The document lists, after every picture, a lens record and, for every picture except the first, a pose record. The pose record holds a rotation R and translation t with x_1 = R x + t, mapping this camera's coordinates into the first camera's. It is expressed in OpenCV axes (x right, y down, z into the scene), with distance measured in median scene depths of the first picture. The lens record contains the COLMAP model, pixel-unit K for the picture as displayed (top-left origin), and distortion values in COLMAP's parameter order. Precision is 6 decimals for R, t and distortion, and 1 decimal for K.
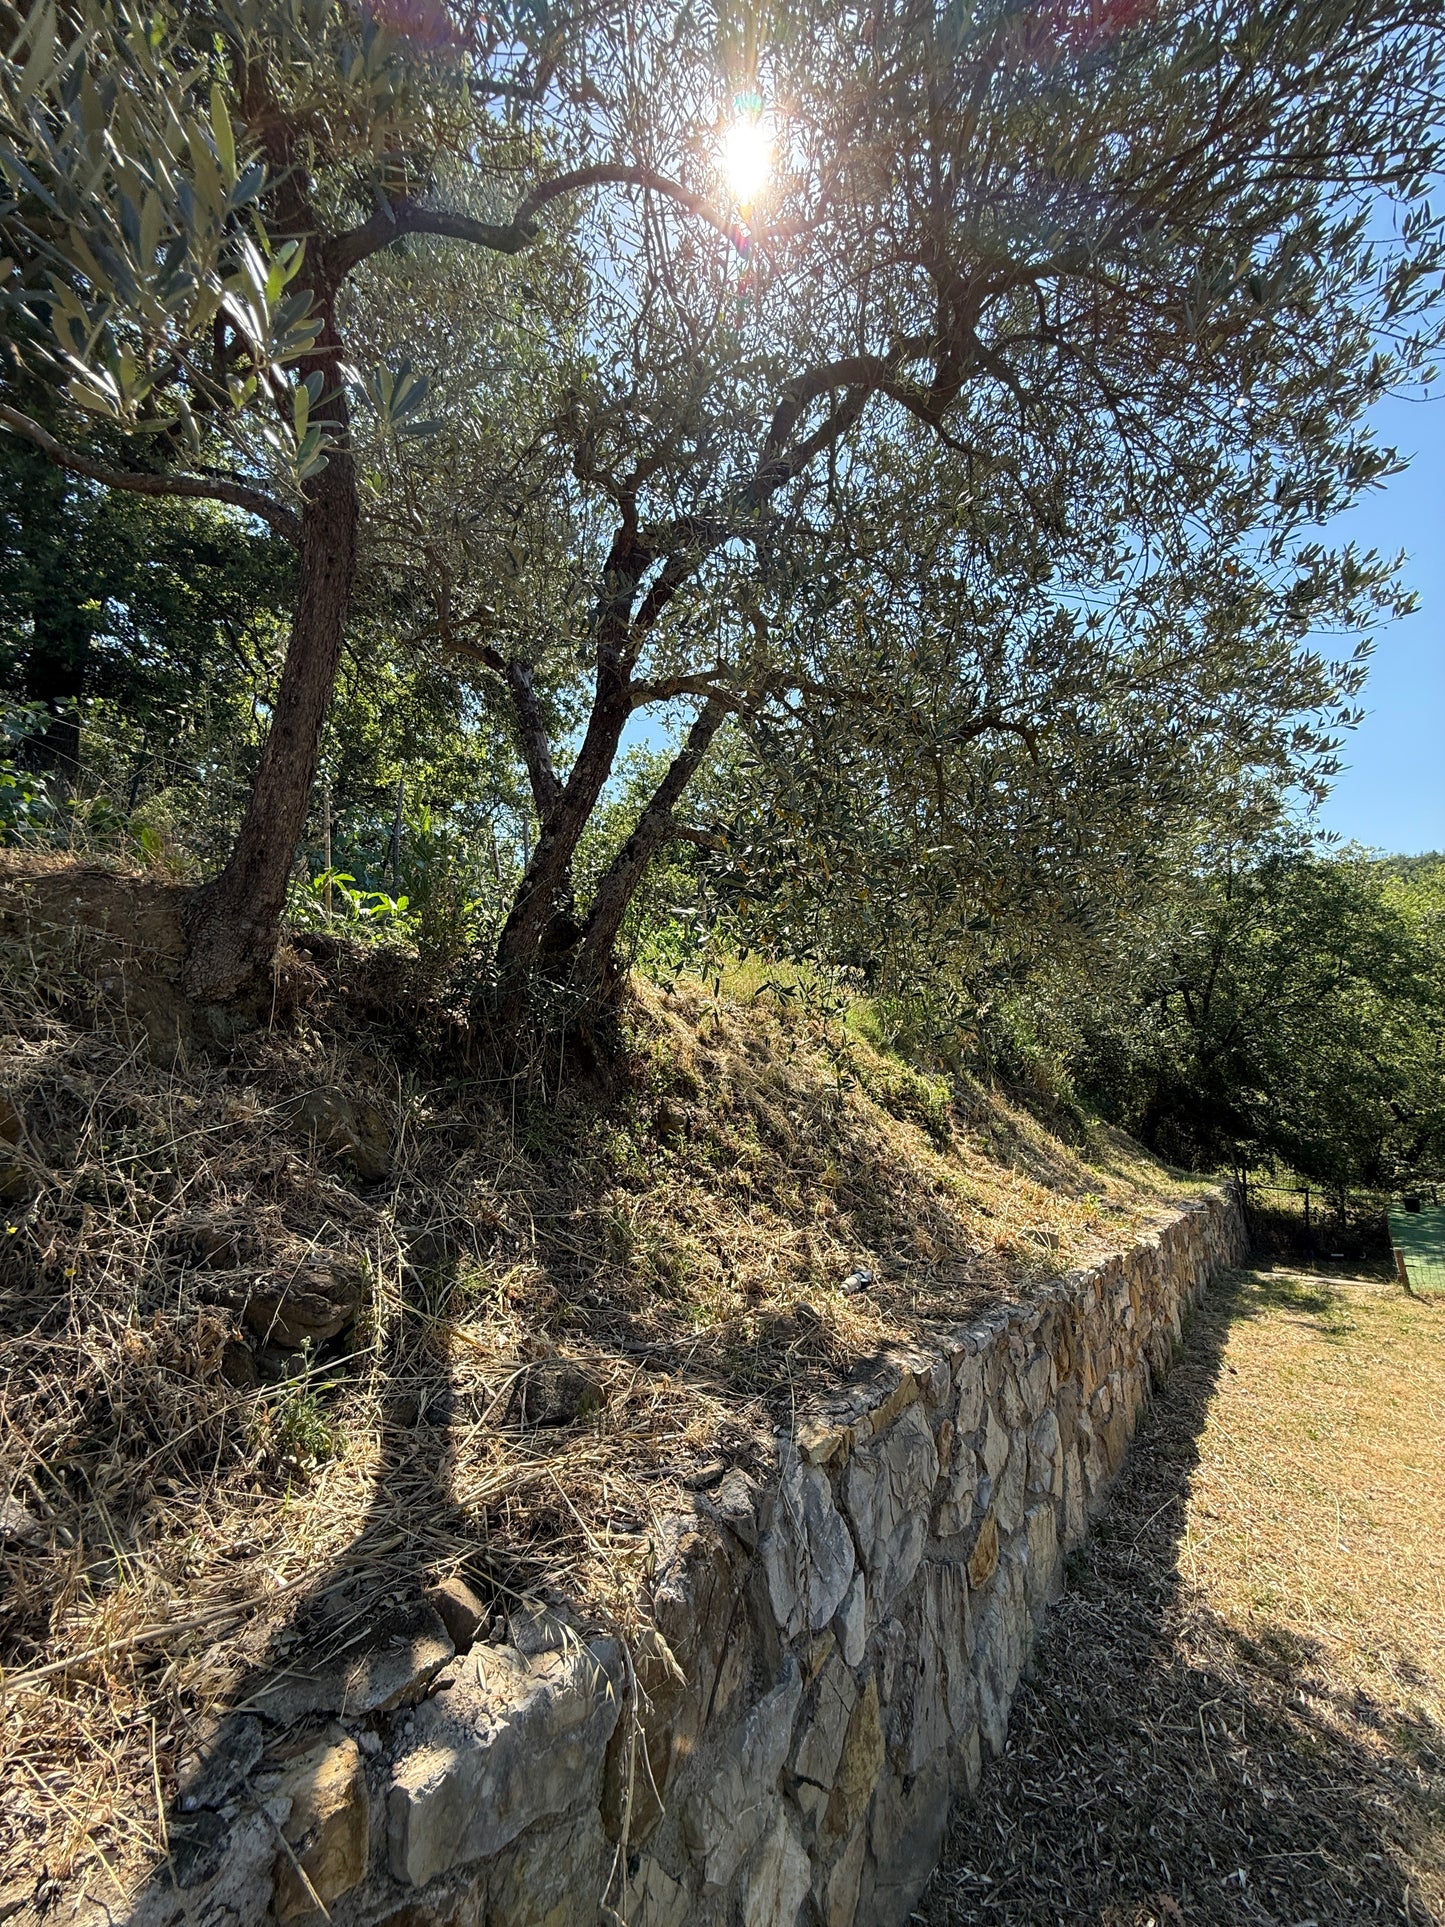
lens RADIAL K [[769.9, 0, 720.3], [0, 769.9, 961.0], [0, 0, 1]] dist [-0.001189, 0.000640]
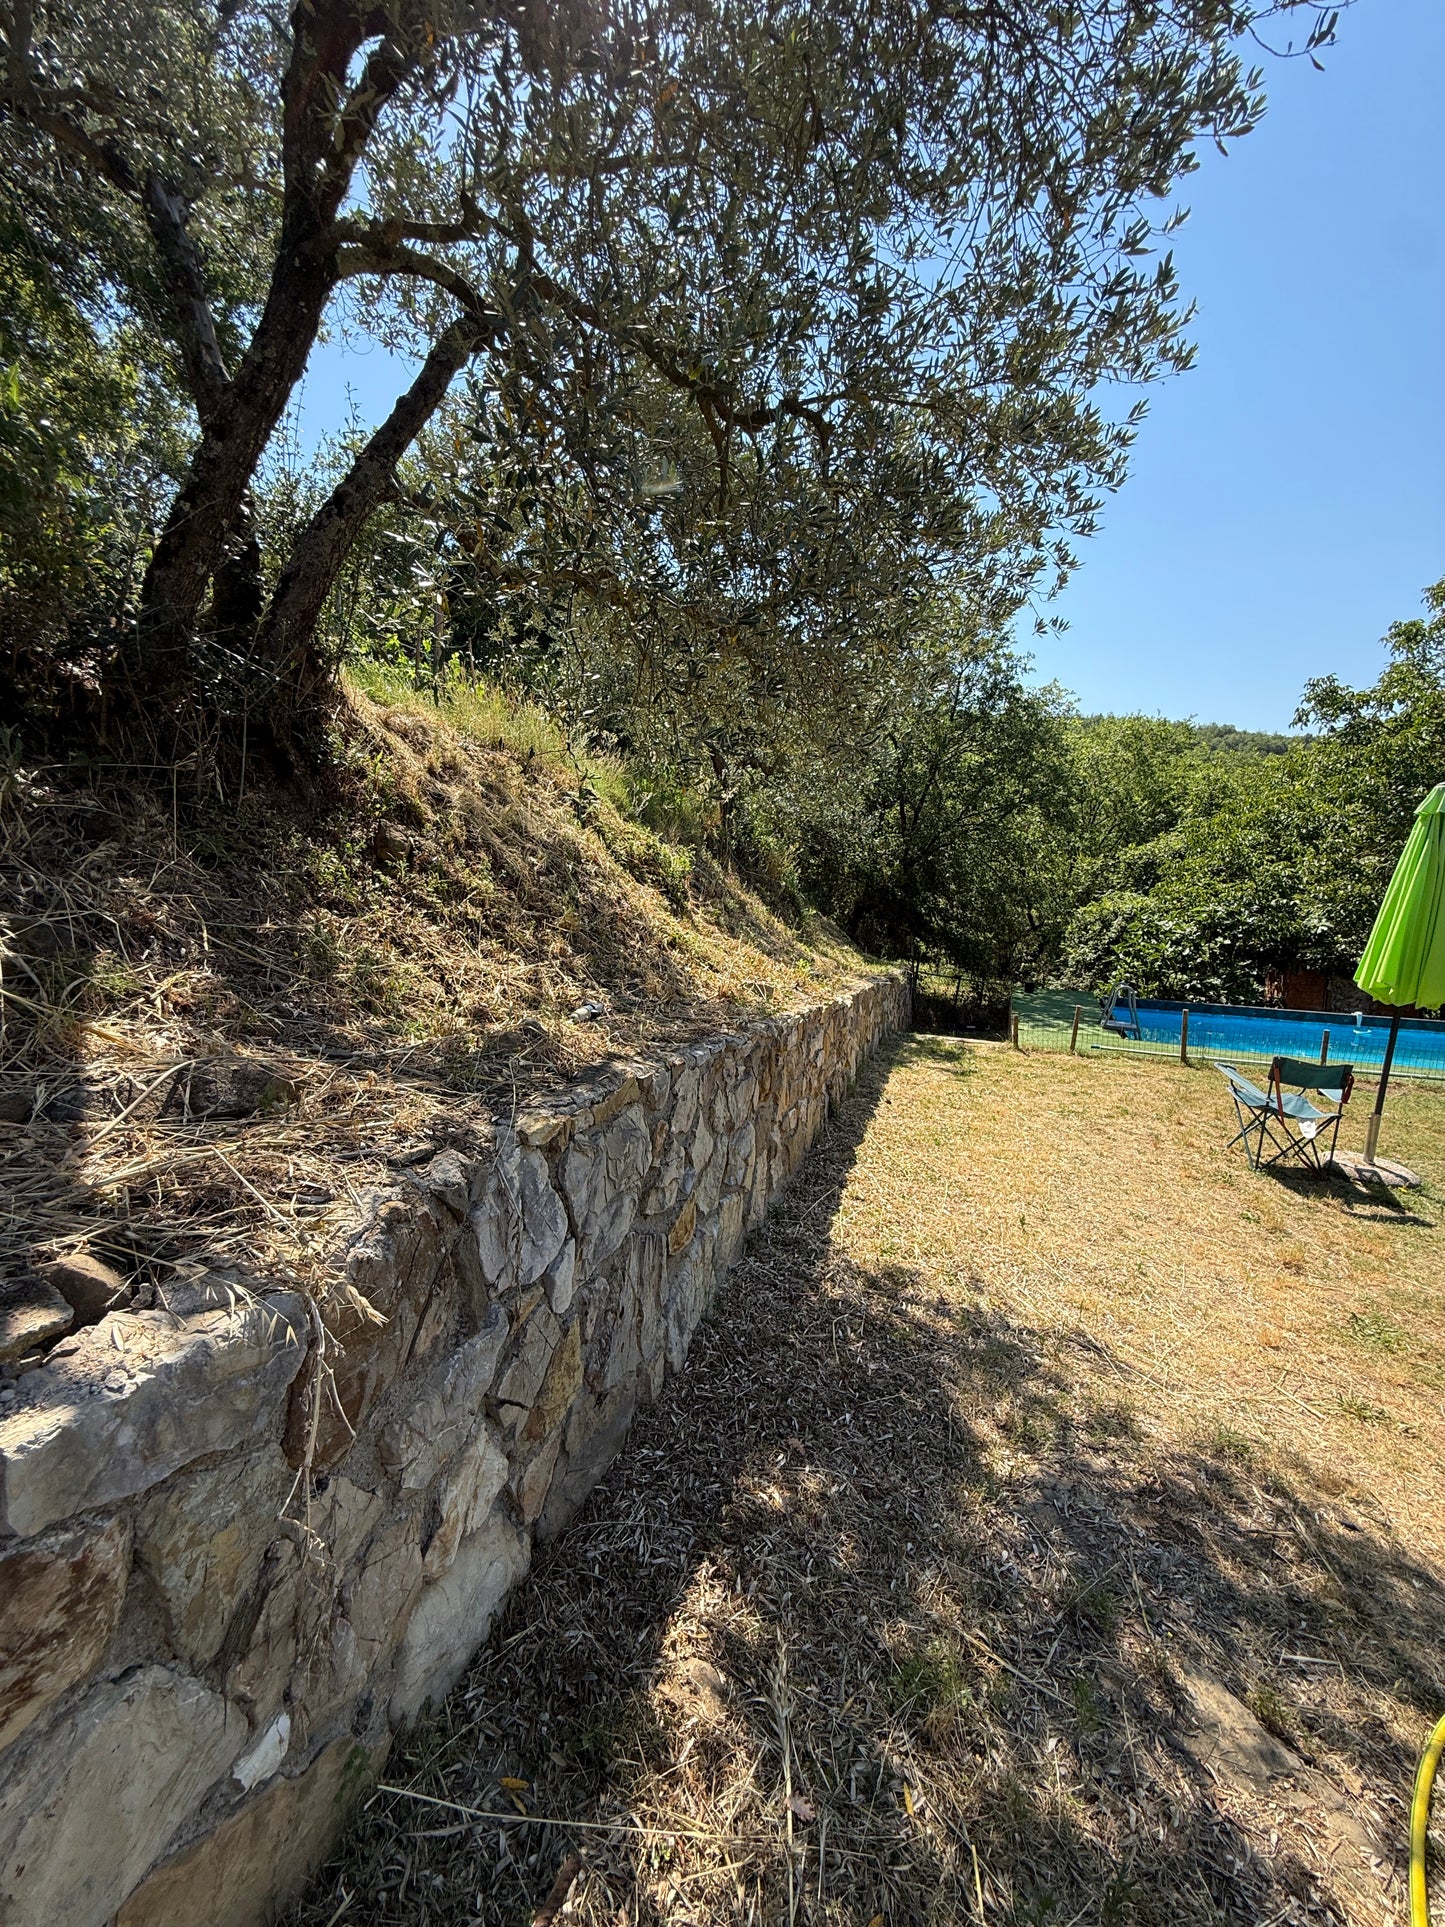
lens RADIAL K [[769.9, 0, 720.3], [0, 769.9, 961.0], [0, 0, 1]] dist [-0.001189, 0.000640]
pose [[0.944274, 0.030817, 0.327715, 0.011332], [-0.116253, 0.962670, 0.244443, 0.097868], [-0.307948, -0.268919, 0.912606, 0.052661]]
